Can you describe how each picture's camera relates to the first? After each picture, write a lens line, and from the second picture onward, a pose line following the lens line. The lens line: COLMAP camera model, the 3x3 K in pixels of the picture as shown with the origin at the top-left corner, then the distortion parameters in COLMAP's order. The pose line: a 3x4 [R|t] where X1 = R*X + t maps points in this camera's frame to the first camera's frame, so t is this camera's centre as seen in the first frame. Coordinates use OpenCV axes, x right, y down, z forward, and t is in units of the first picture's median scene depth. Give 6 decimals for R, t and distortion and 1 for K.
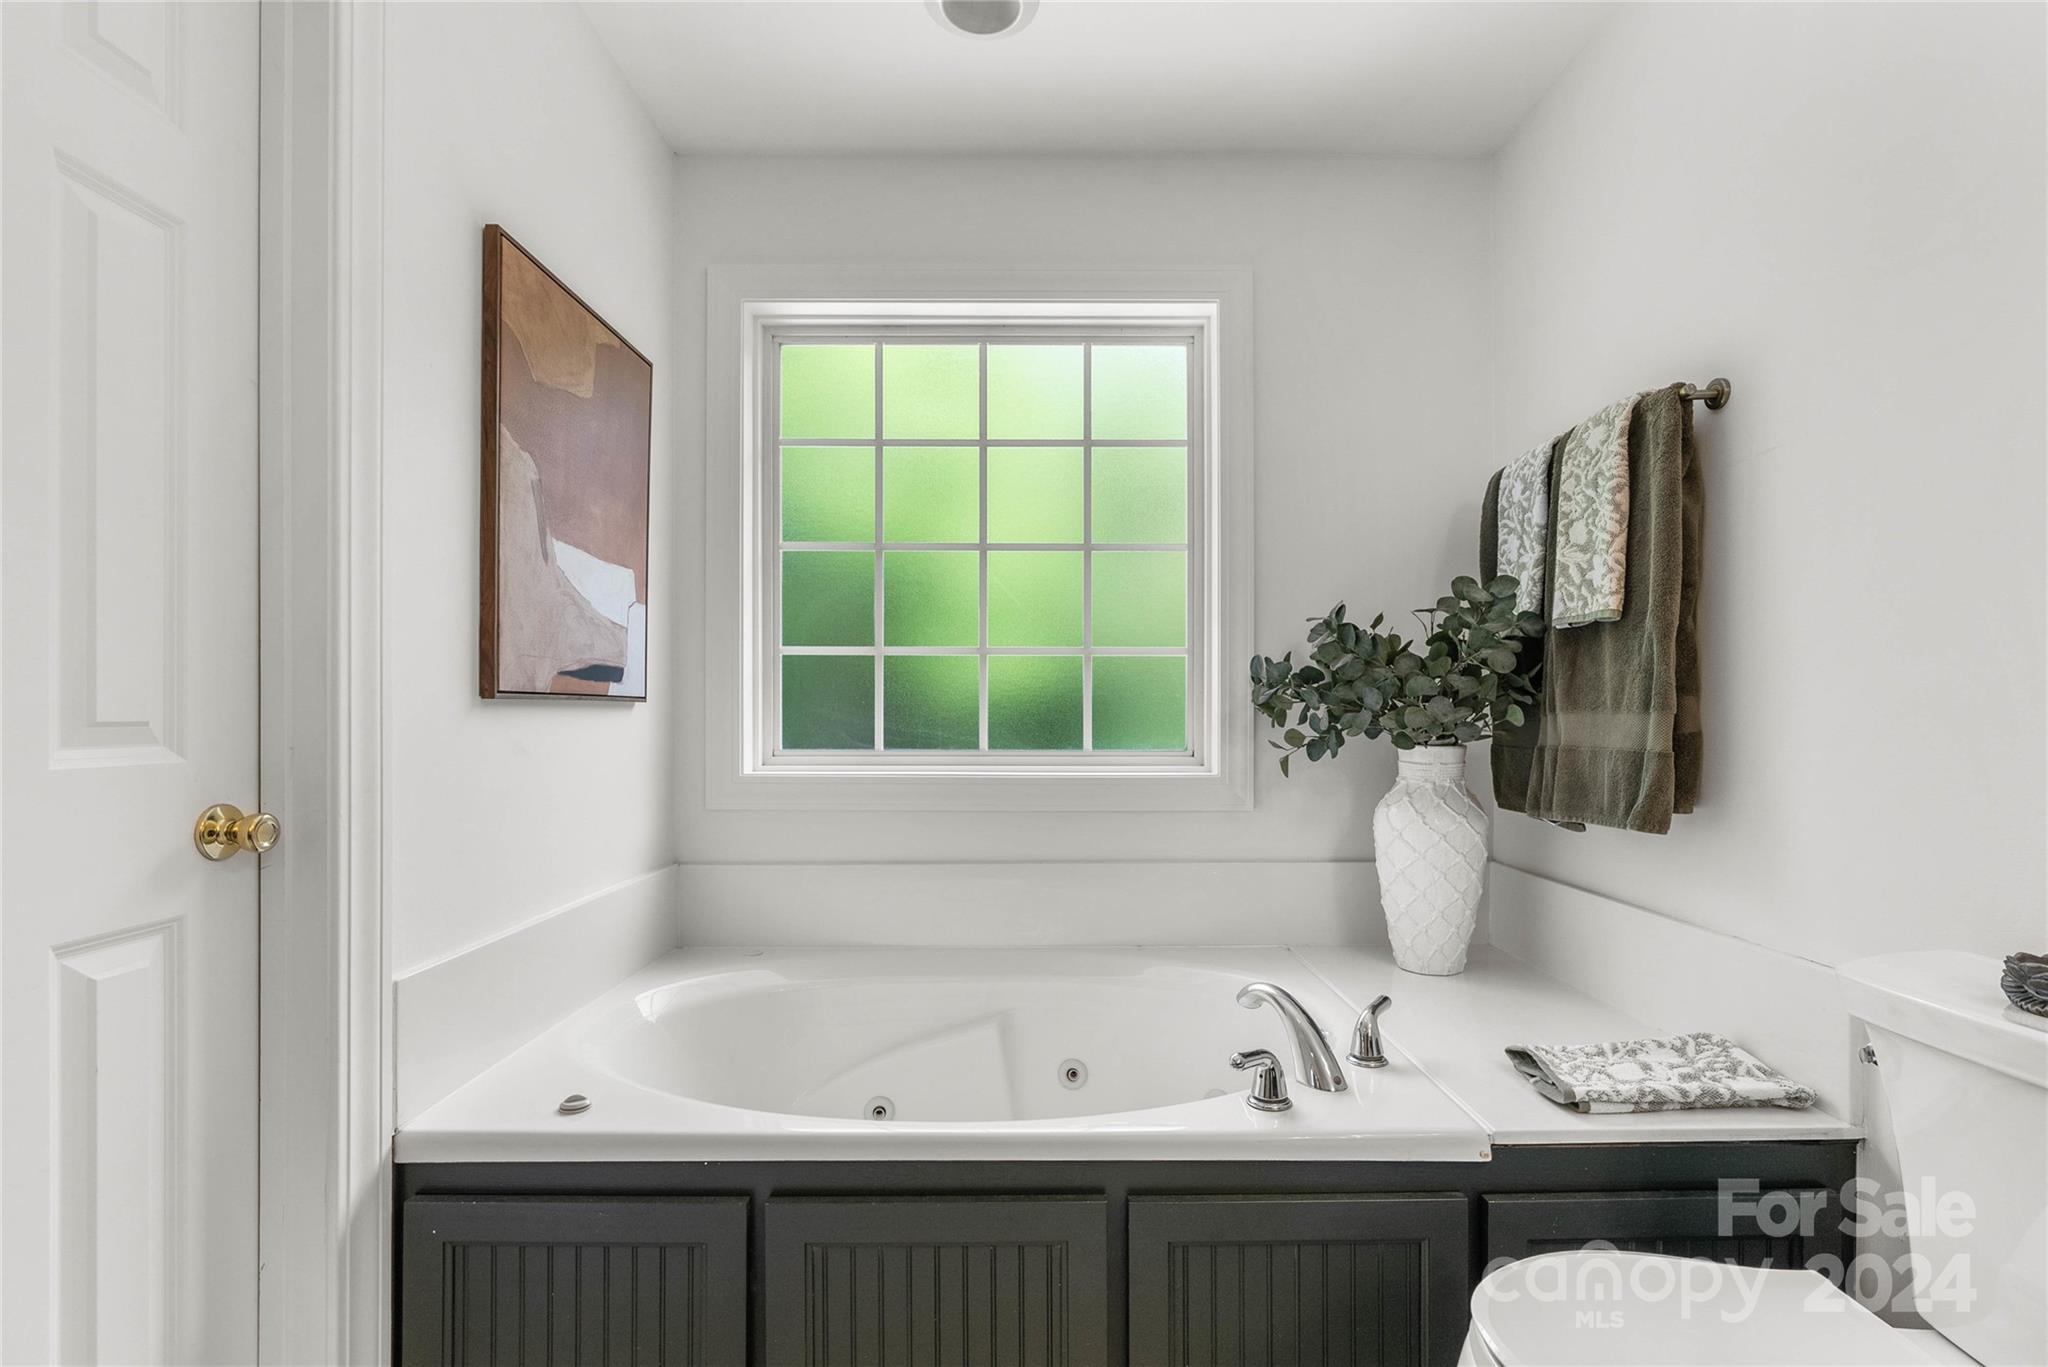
lens RADIAL K [[942.7, 0, 1022.6], [0, 942.7, 669.8], [0, 0, 1]] dist [-0.002443, -0.000114]
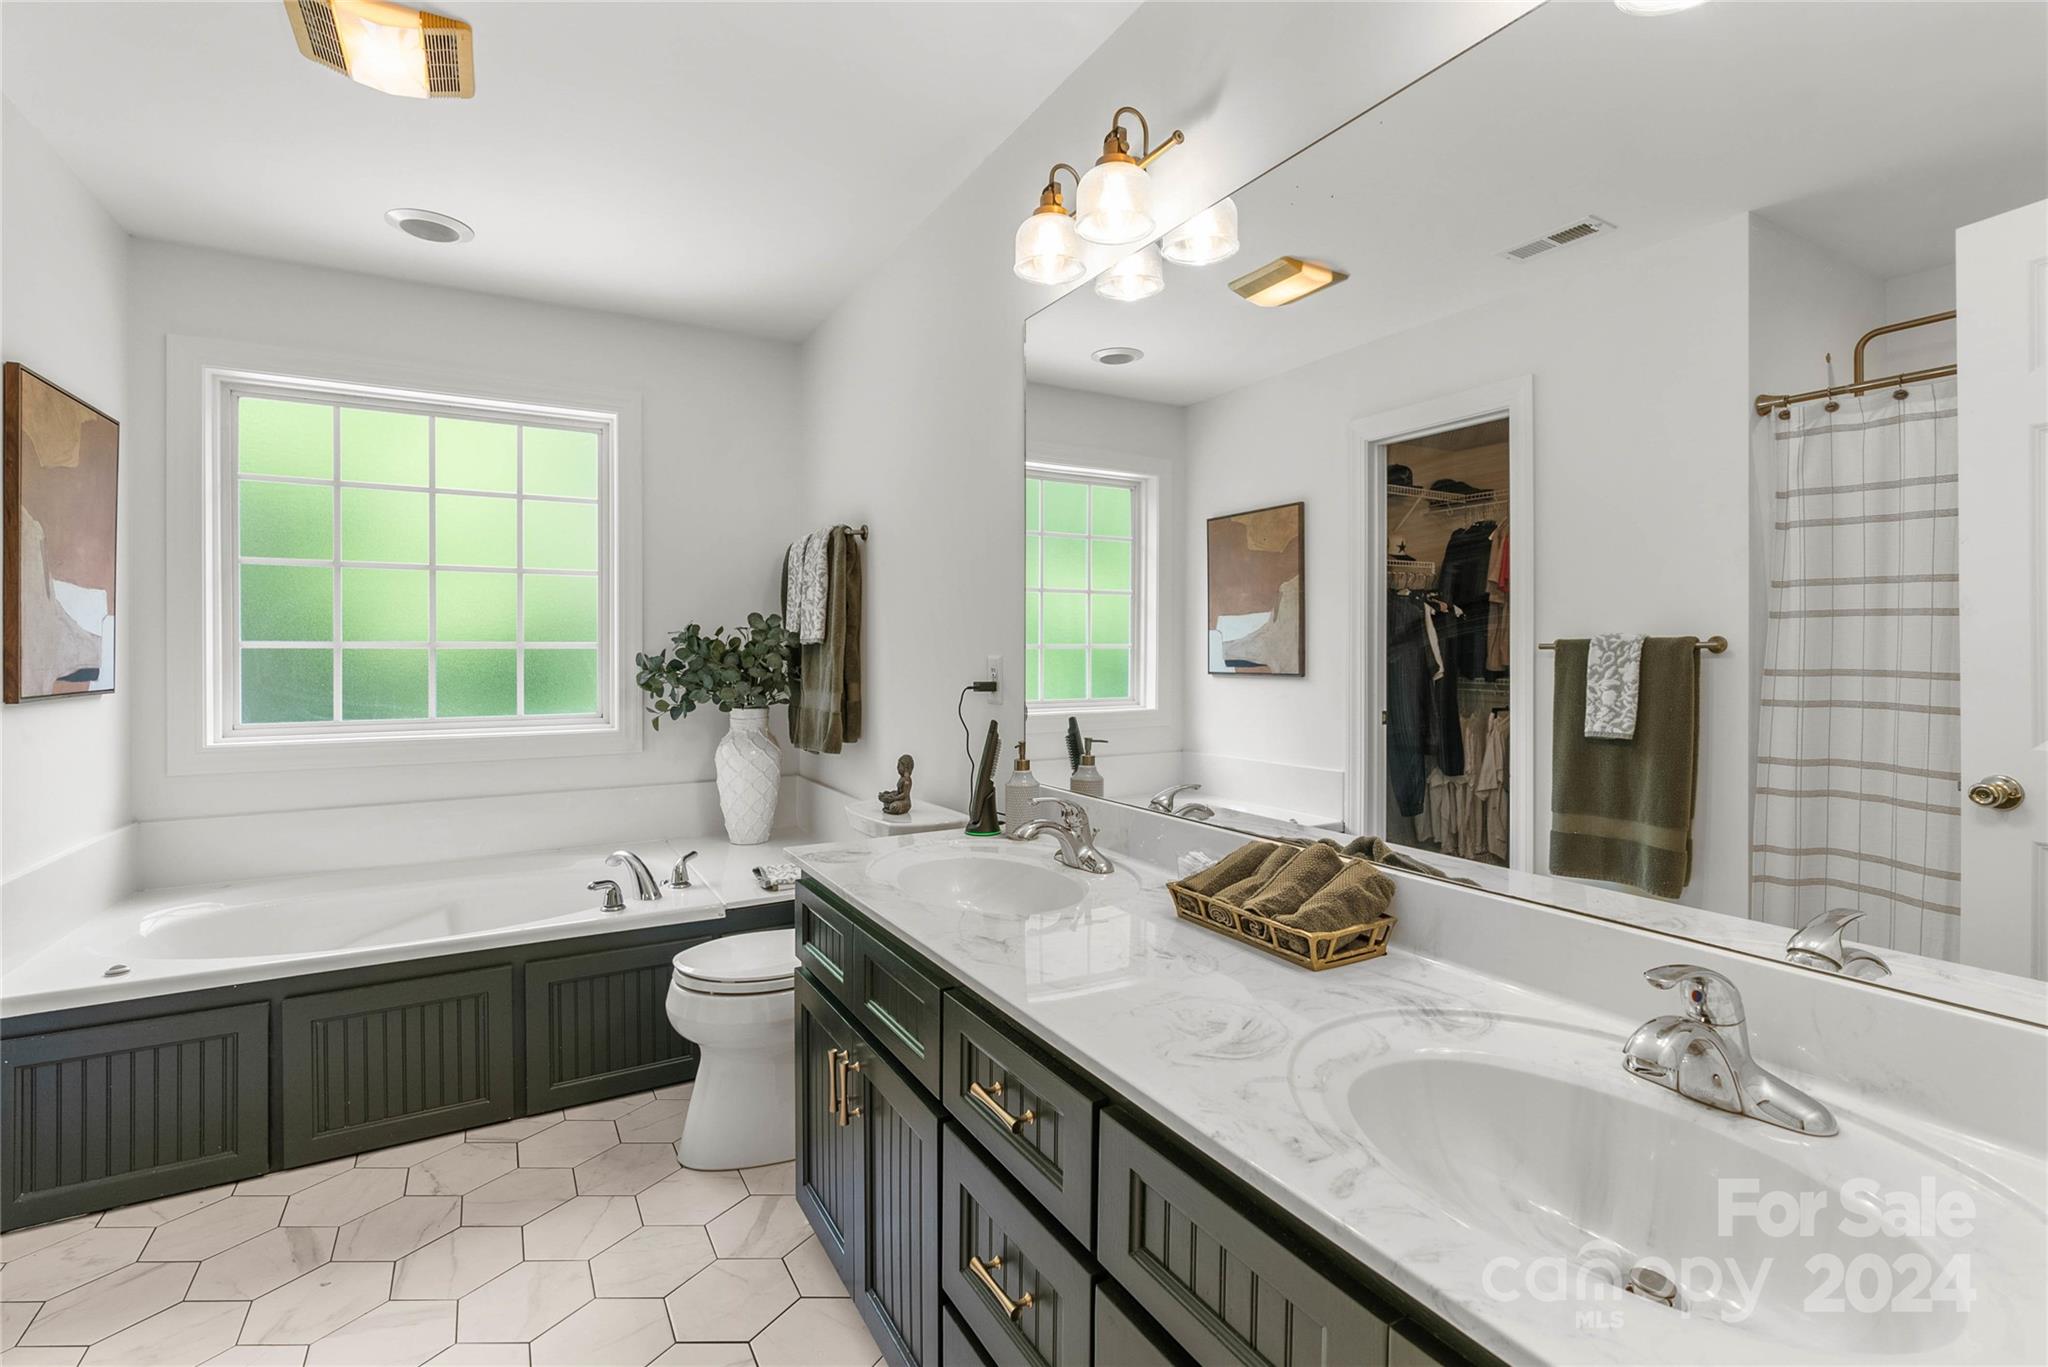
lens RADIAL K [[943.1, 0, 1023.2], [0, 943.1, 644.7], [0, 0, 1]] dist [-0.019668, 0.011924]
pose [[0.865756, 0.001277, 0.500465, 0.023190], [-0.019750, 0.999305, 0.031615, -0.096637], [-0.500077, -0.037255, 0.865179, -0.697927]]
